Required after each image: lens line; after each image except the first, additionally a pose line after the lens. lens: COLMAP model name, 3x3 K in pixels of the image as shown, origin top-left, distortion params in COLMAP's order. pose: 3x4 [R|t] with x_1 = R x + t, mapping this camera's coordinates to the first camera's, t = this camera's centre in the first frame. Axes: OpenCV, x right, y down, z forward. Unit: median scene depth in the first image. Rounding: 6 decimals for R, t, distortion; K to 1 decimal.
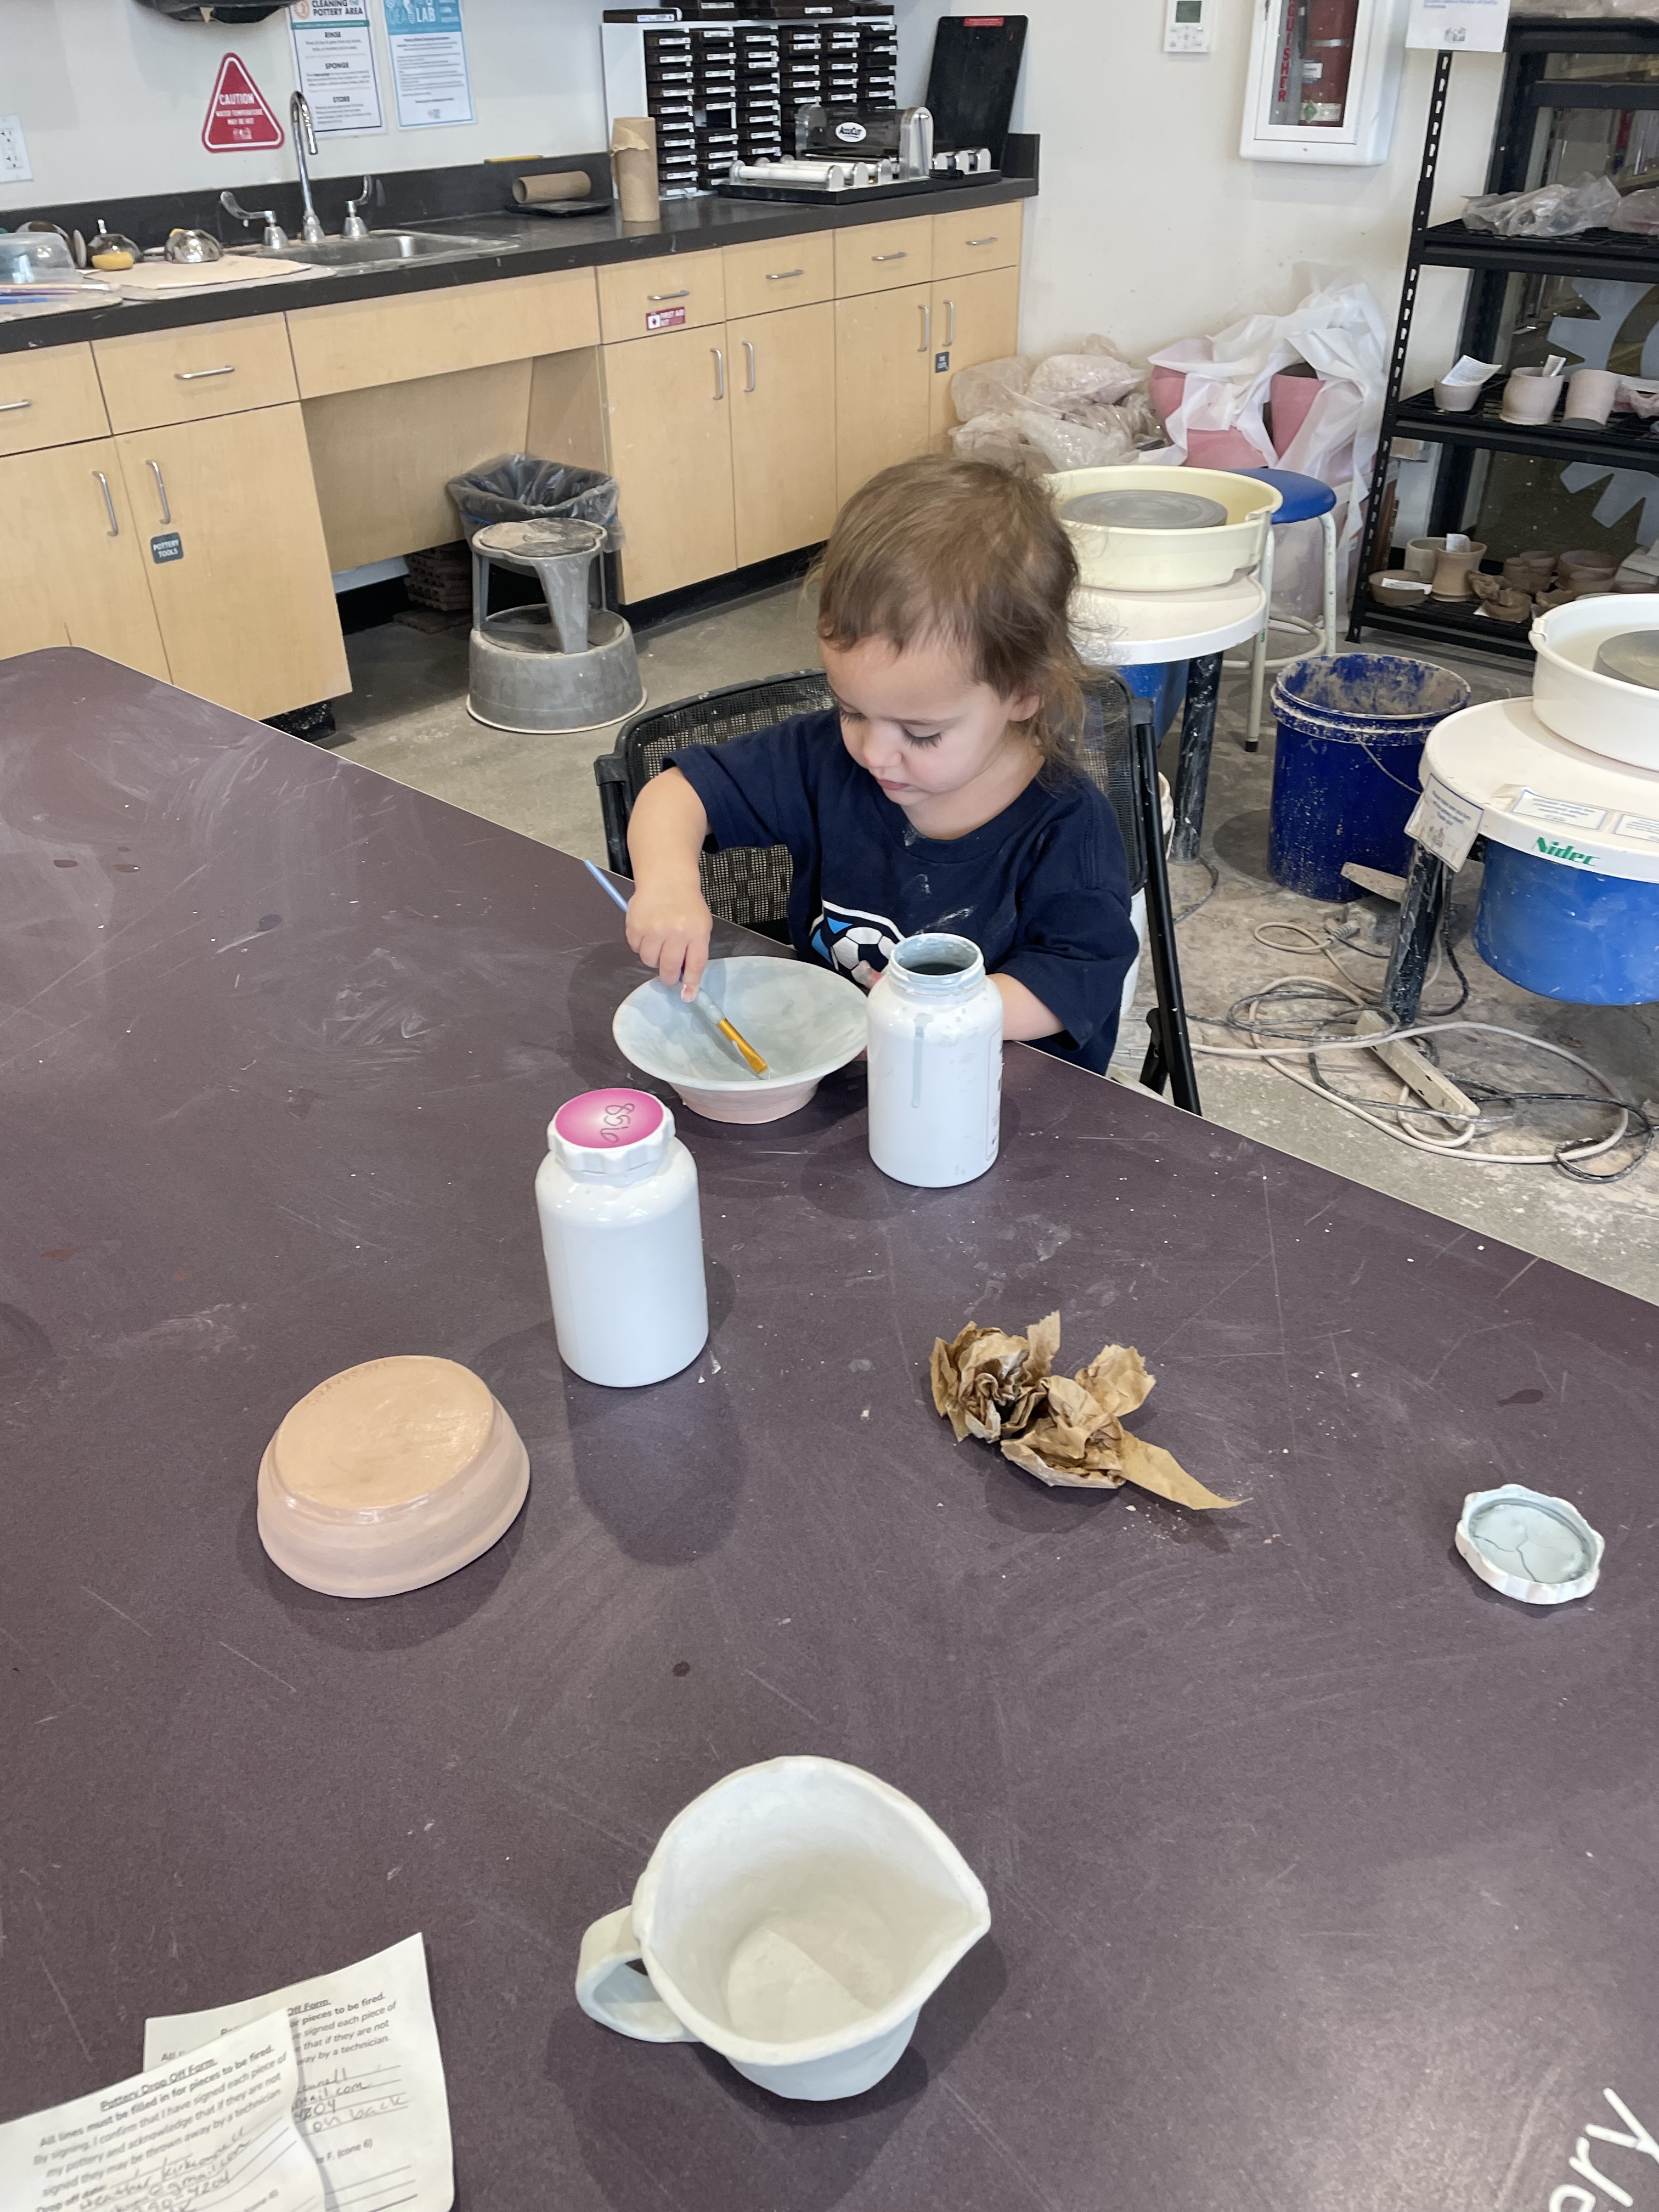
lens RADIAL K [[1718.6, 0, 829.5], [0, 1718.6, 1106.0], [0, 0, 1]] dist [0.077414, -0.092278]
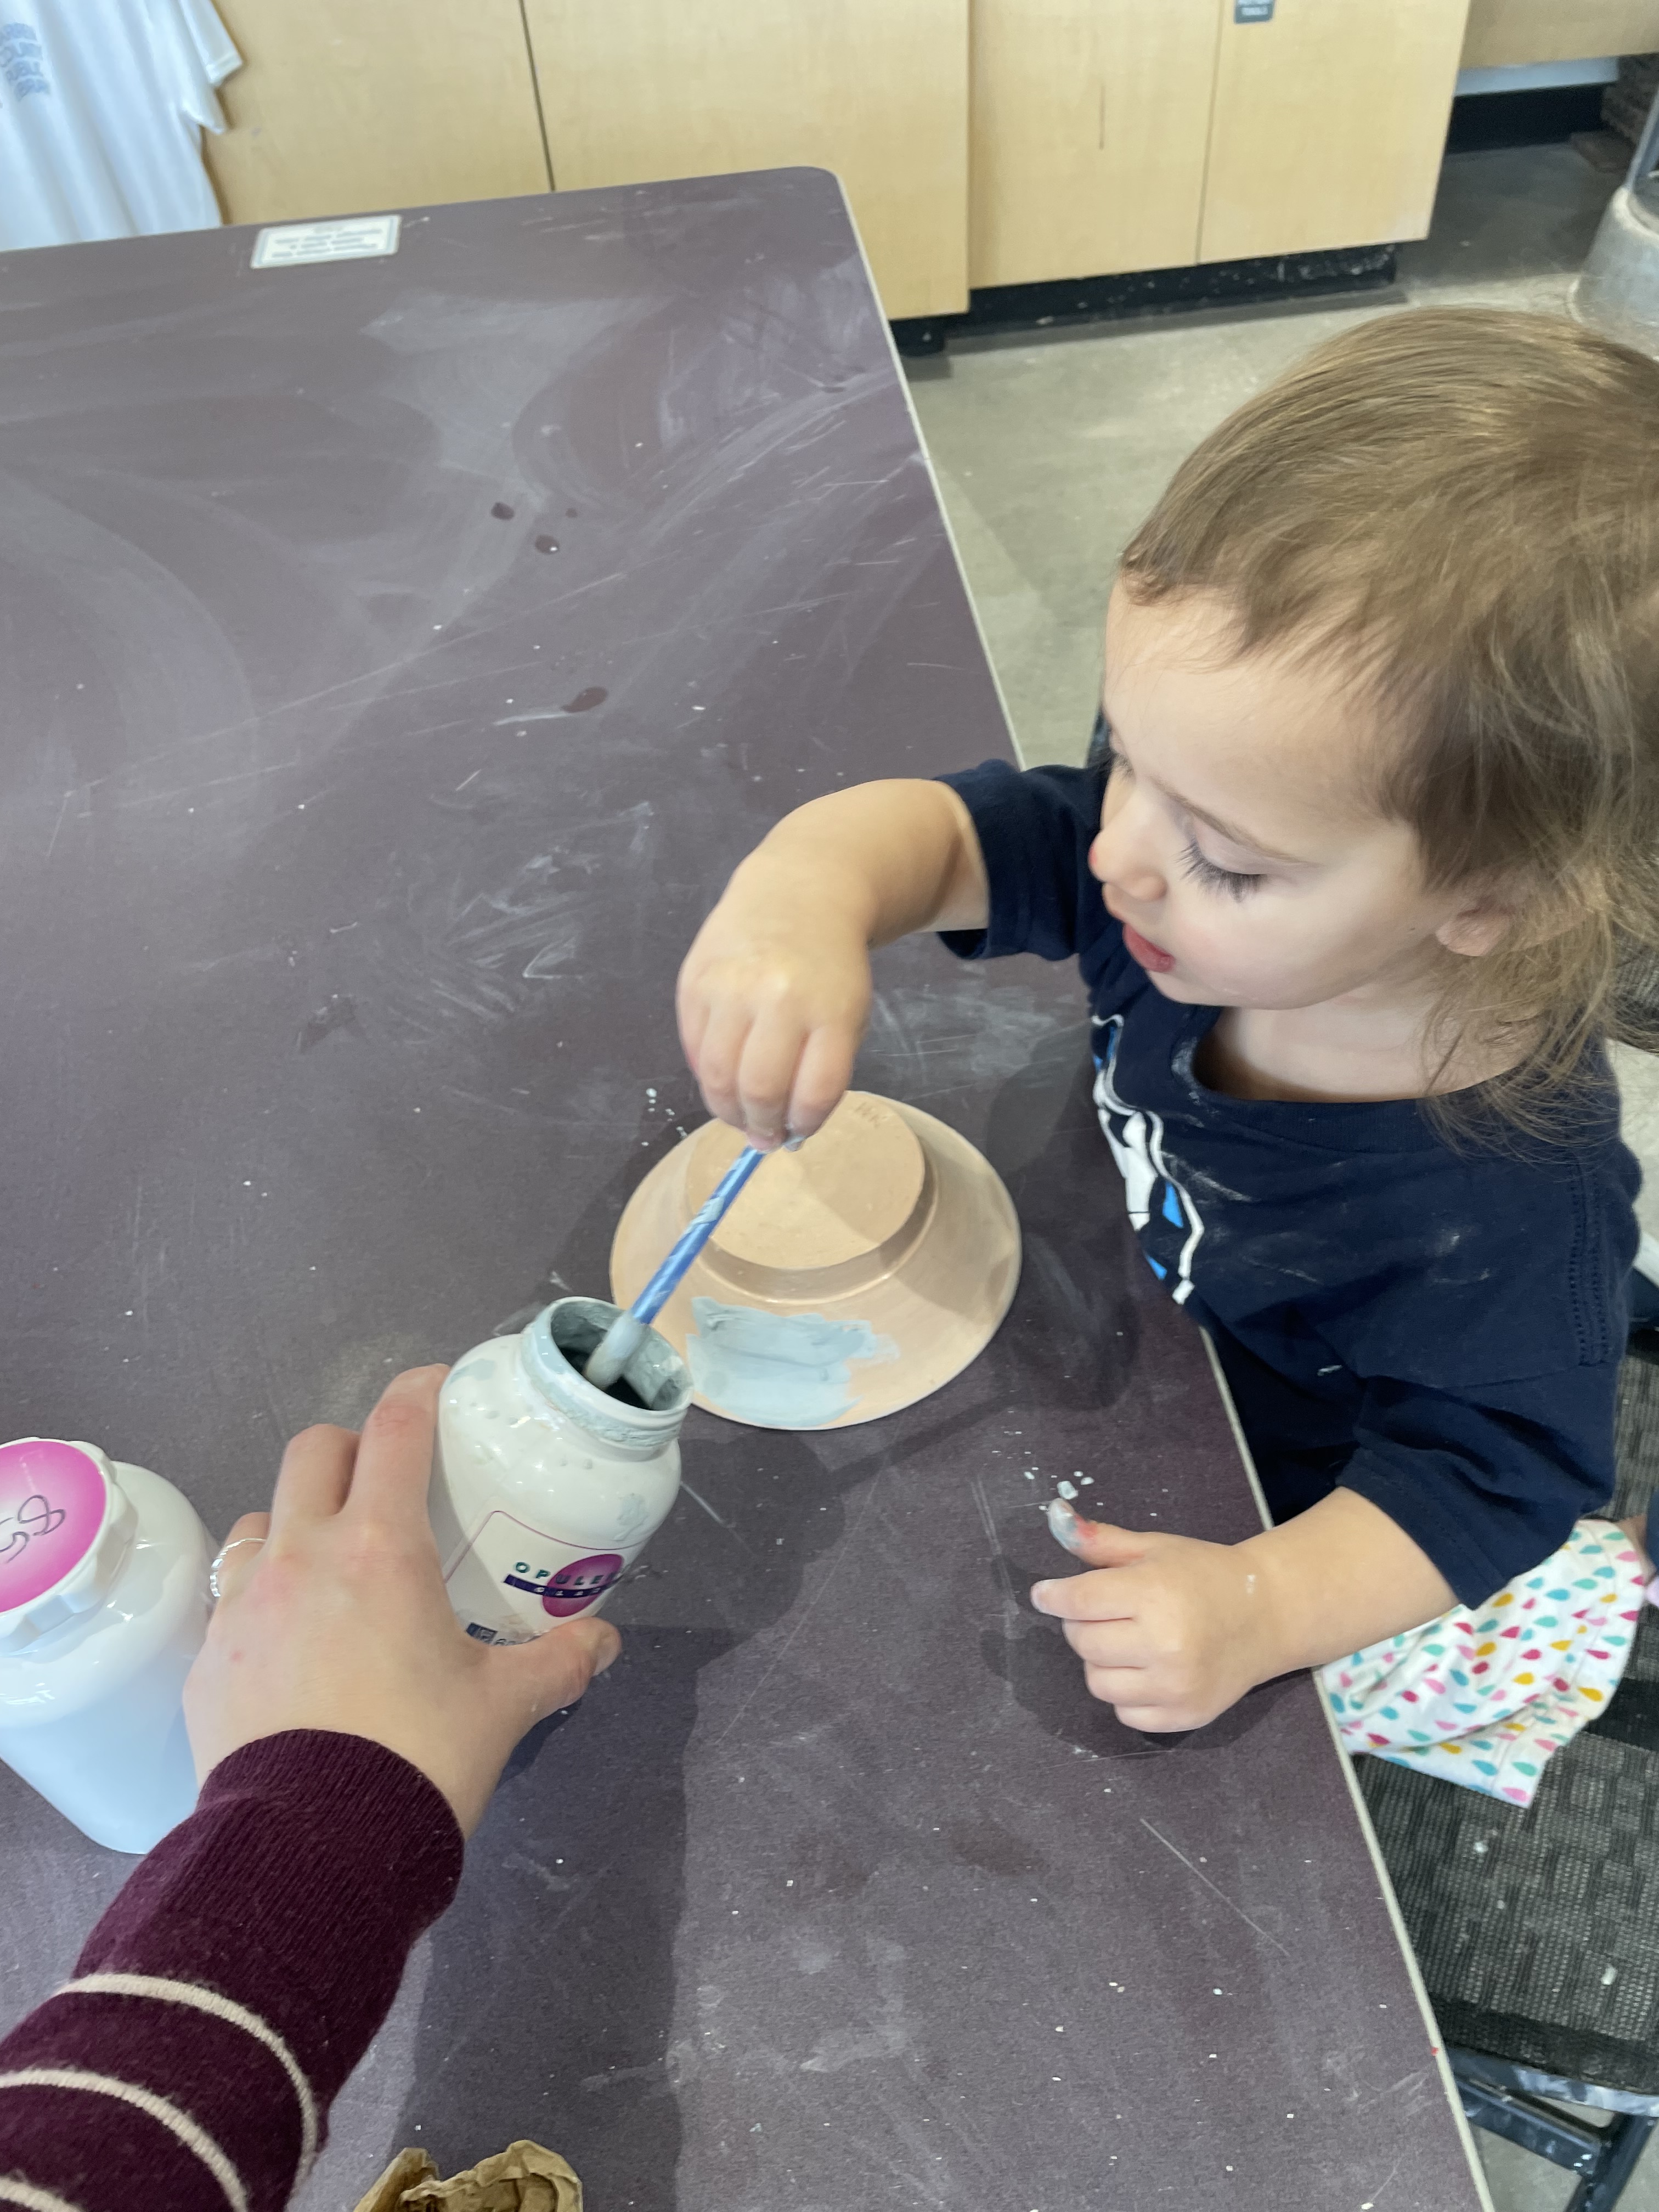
lens RADIAL K [[1718.6, 0, 829.5], [0, 1718.6, 1106.0], [0, 0, 1]] dist [0.077414, -0.092278]
pose [[0.753387, 0.469159, -0.460758, 0.085603], [-0.324654, 0.874716, 0.359821, -0.127506], [0.571845, -0.121498, 0.811314, 0.226931]]
